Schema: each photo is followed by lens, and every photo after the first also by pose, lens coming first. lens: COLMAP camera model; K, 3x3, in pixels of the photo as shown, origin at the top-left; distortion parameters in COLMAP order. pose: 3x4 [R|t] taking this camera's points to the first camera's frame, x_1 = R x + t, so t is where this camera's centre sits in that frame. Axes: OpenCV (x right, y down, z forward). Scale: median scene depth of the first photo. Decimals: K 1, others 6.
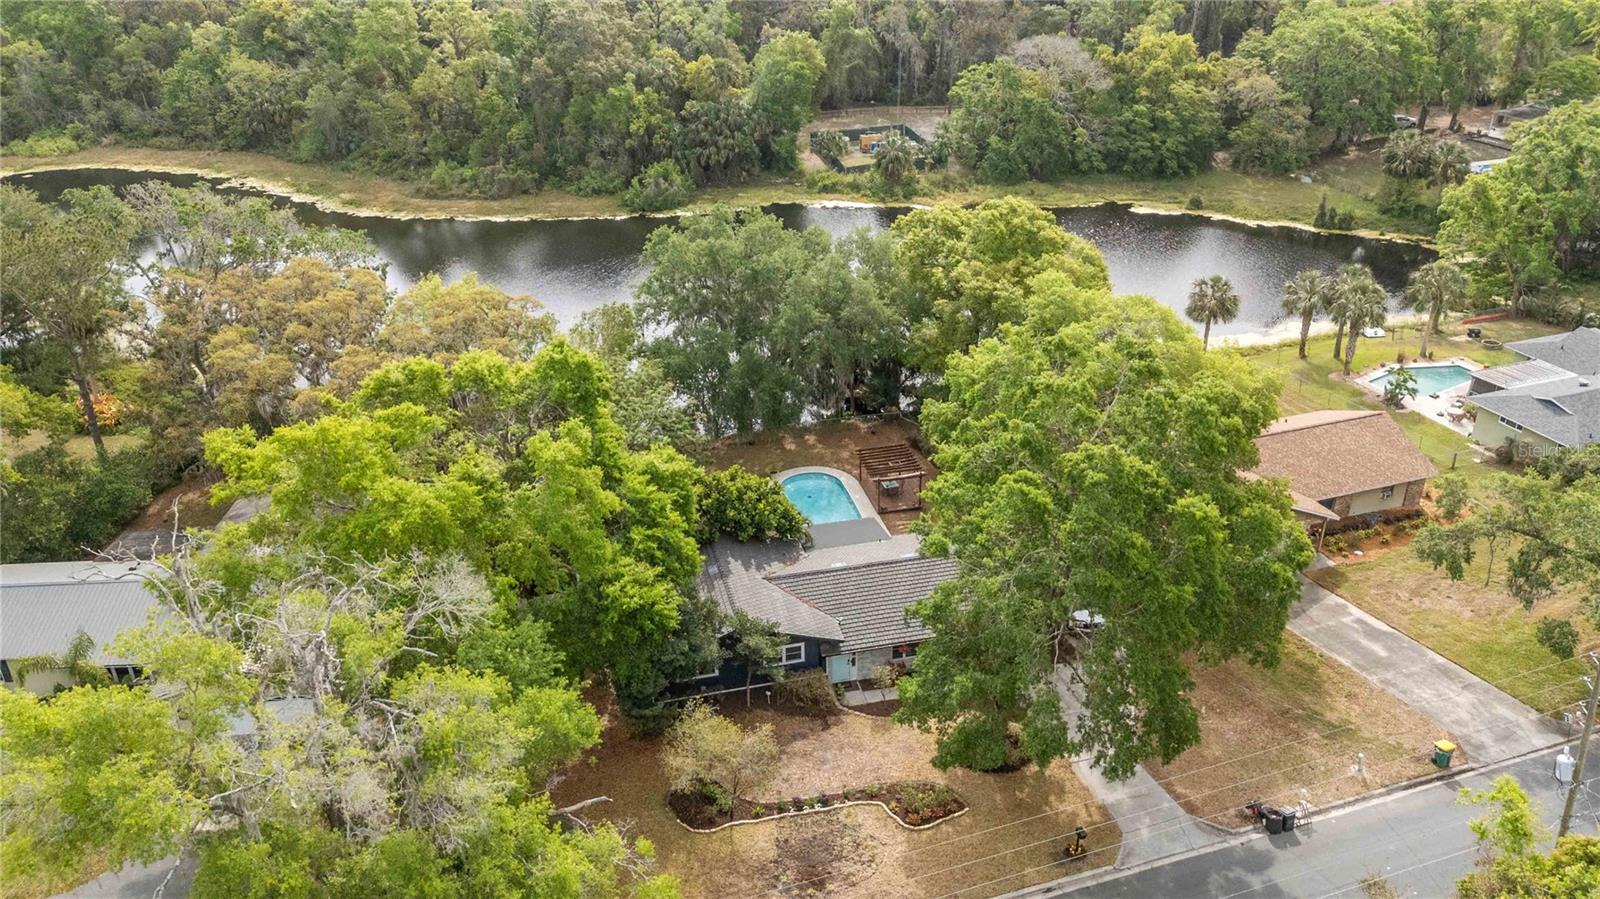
lens RADIAL K [[1181.5, 0, 808.6], [0, 1181.5, 443.1], [0, 0, 1]] dist [0.085038, -0.060179]
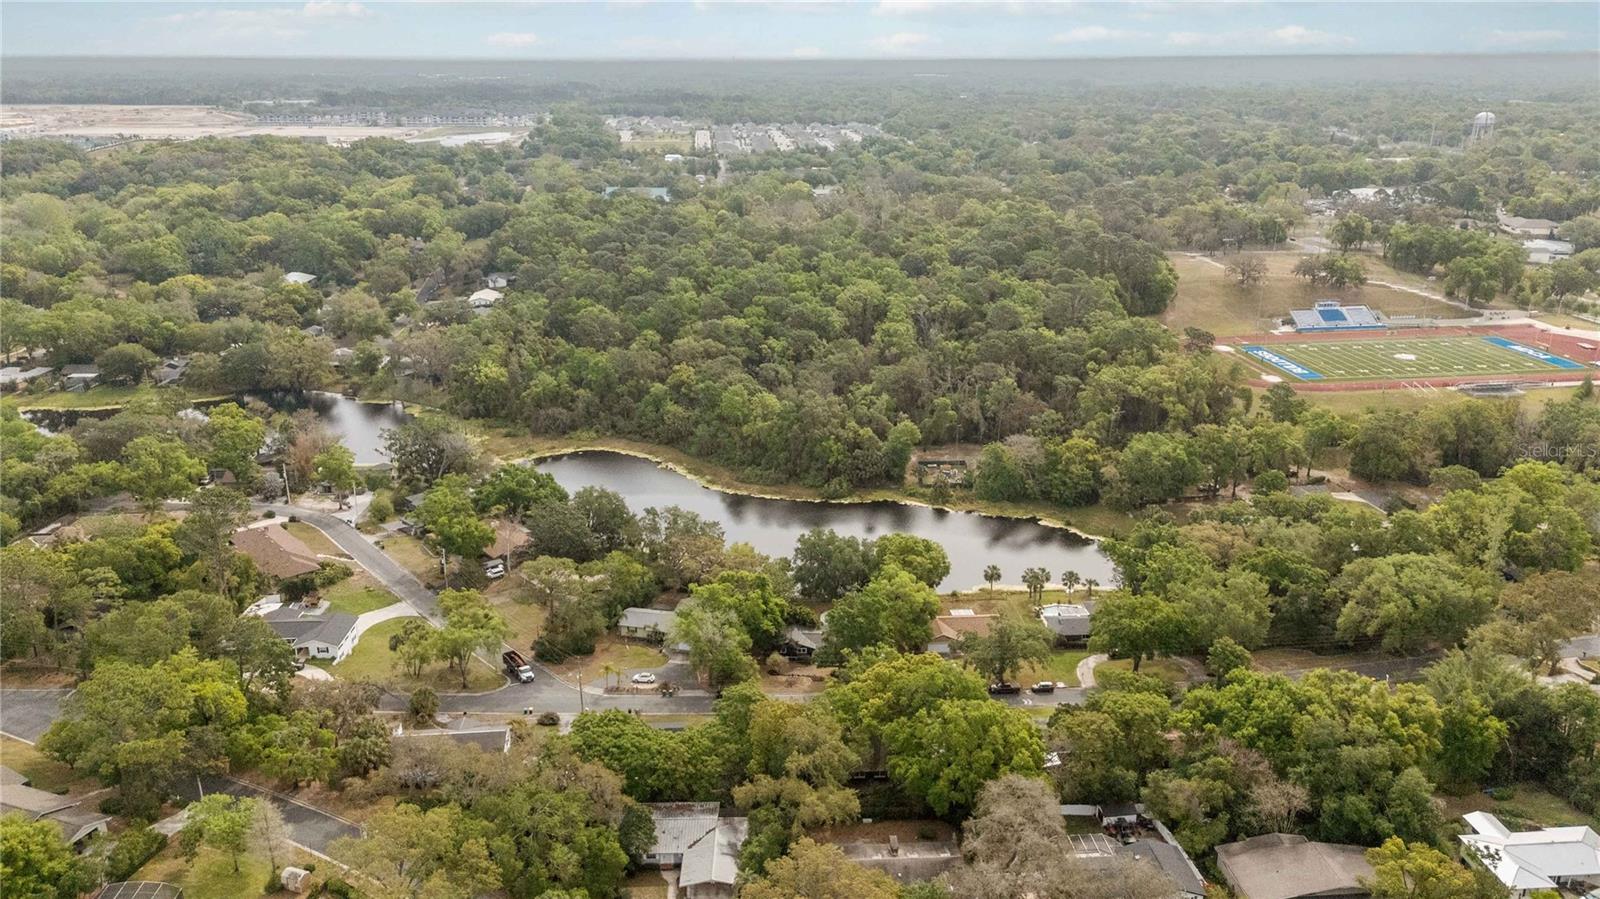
lens RADIAL K [[1151.0, 0, 827.6], [0, 1151.0, 451.8], [0, 0, 1]] dist [0.261284, -0.000253]
pose [[0.969624, 0.094838, -0.225466, 0.995984], [-0.124424, 0.984844, -0.120836, -0.035290], [0.210589, 0.145219, 0.966728, -3.301334]]
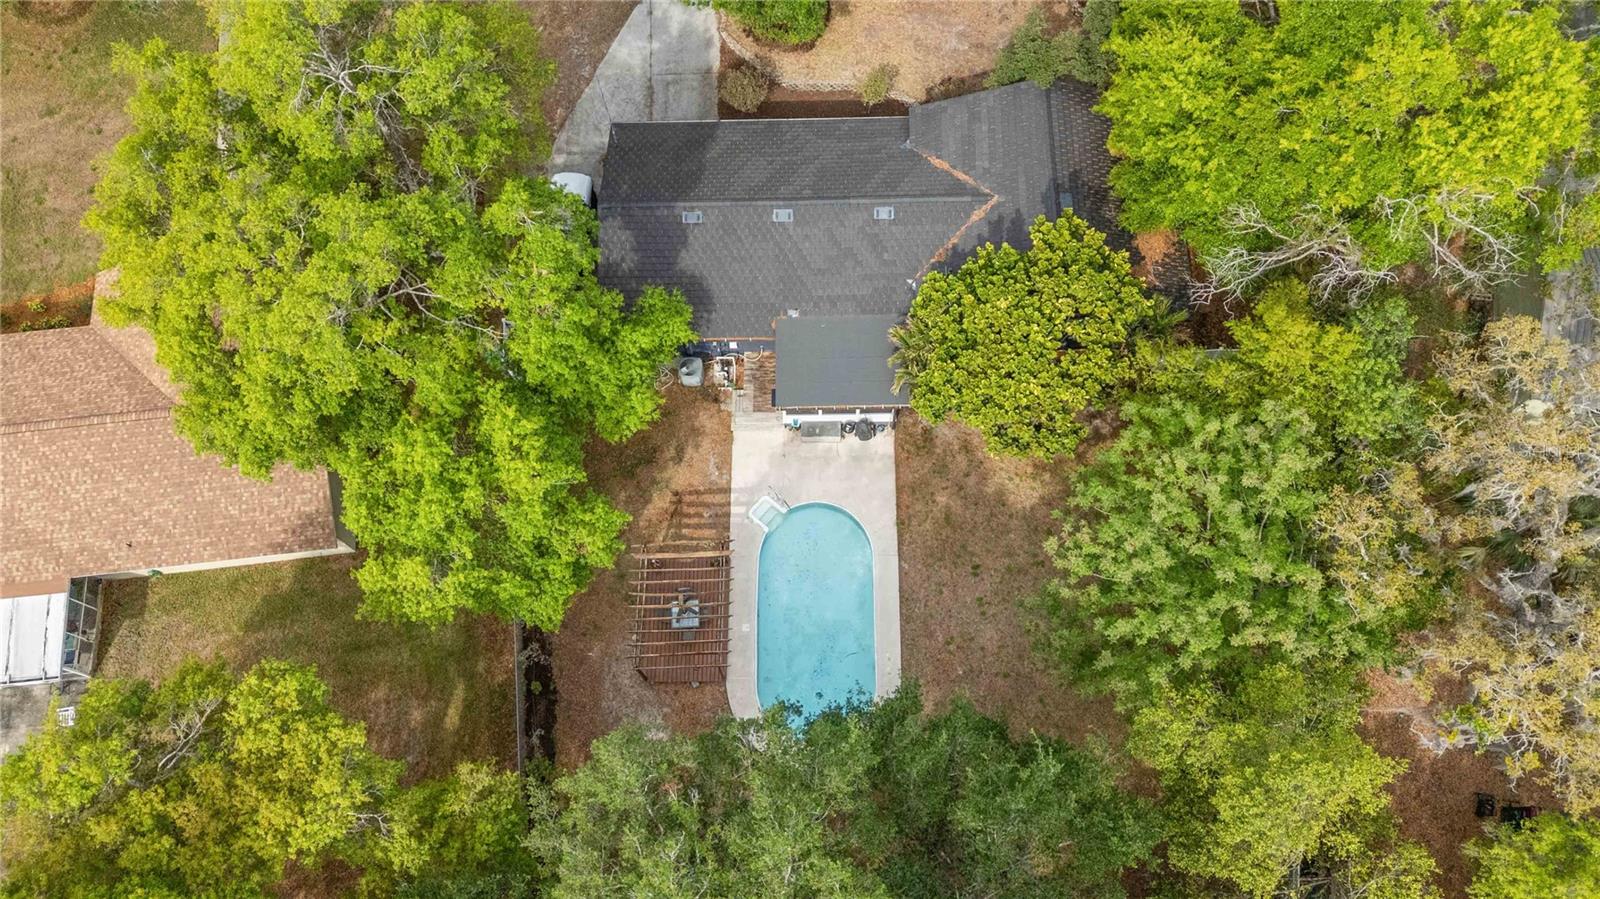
lens RADIAL K [[1167.5, 0, 810.9], [0, 1167.5, 452.0], [0, 0, 1]] dist [0.066603, -0.046174]
pose [[-0.969568, -0.216026, 0.115198, -0.051059], [0.137053, -0.089033, 0.986554, -0.698433], [-0.202865, 0.972320, 0.115931, 1.200799]]
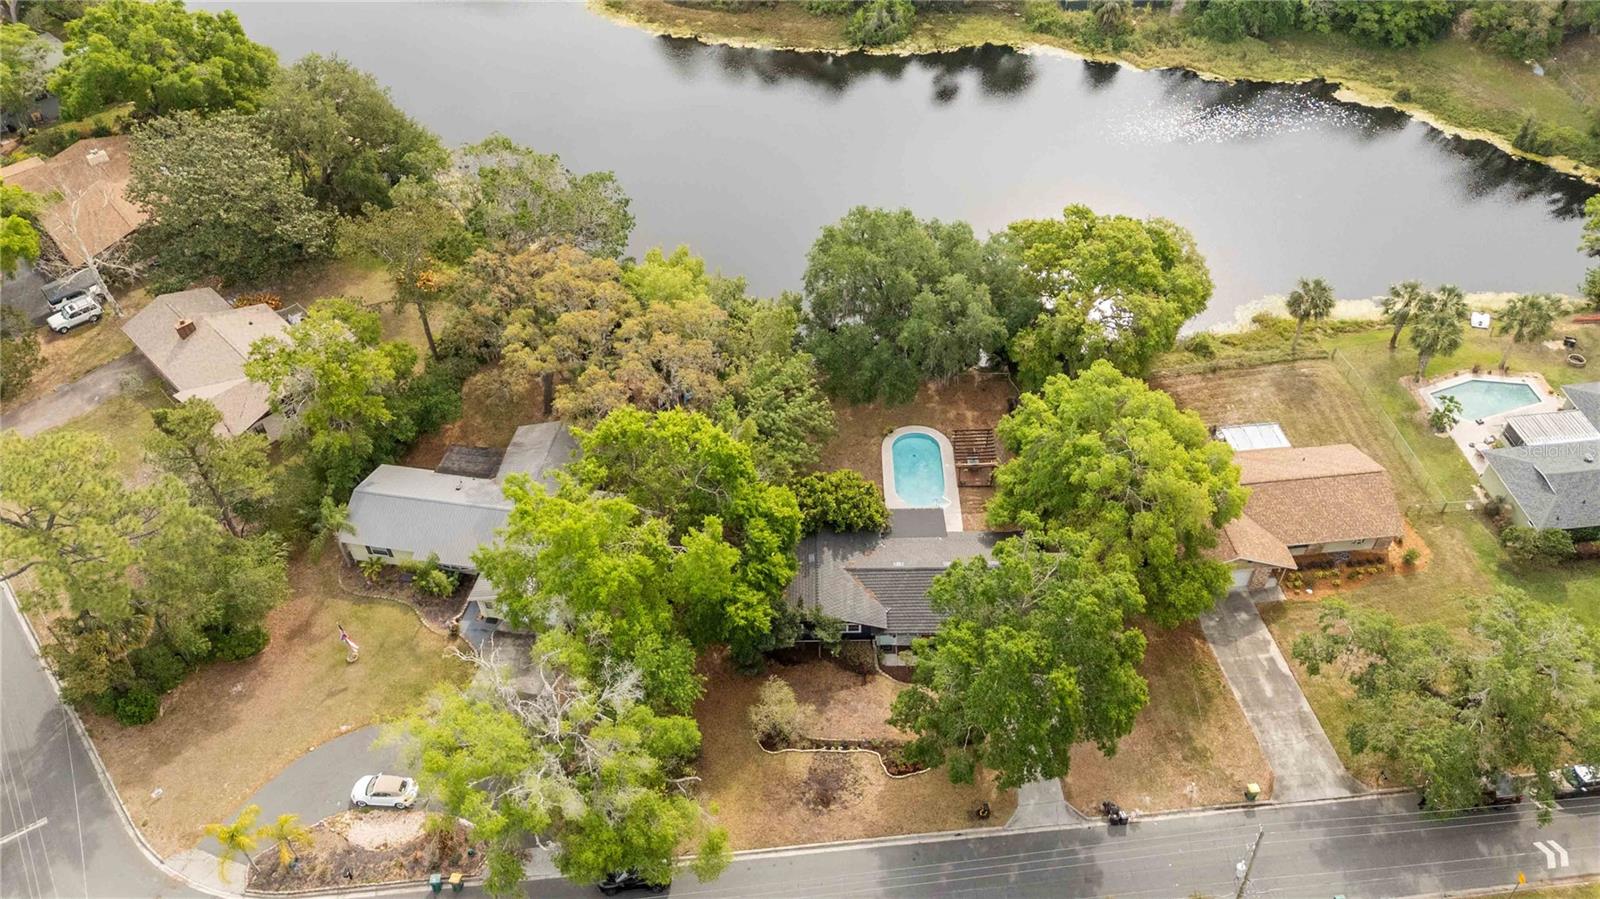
lens RADIAL K [[1181.5, 0, 808.6], [0, 1181.5, 443.1], [0, 0, 1]] dist [0.085038, -0.060179]
pose [[0.971617, 0.163524, -0.170939, 0.160434], [-0.100167, 0.939024, 0.328938, -0.569128], [0.214305, -0.302480, 0.928751, -0.373237]]
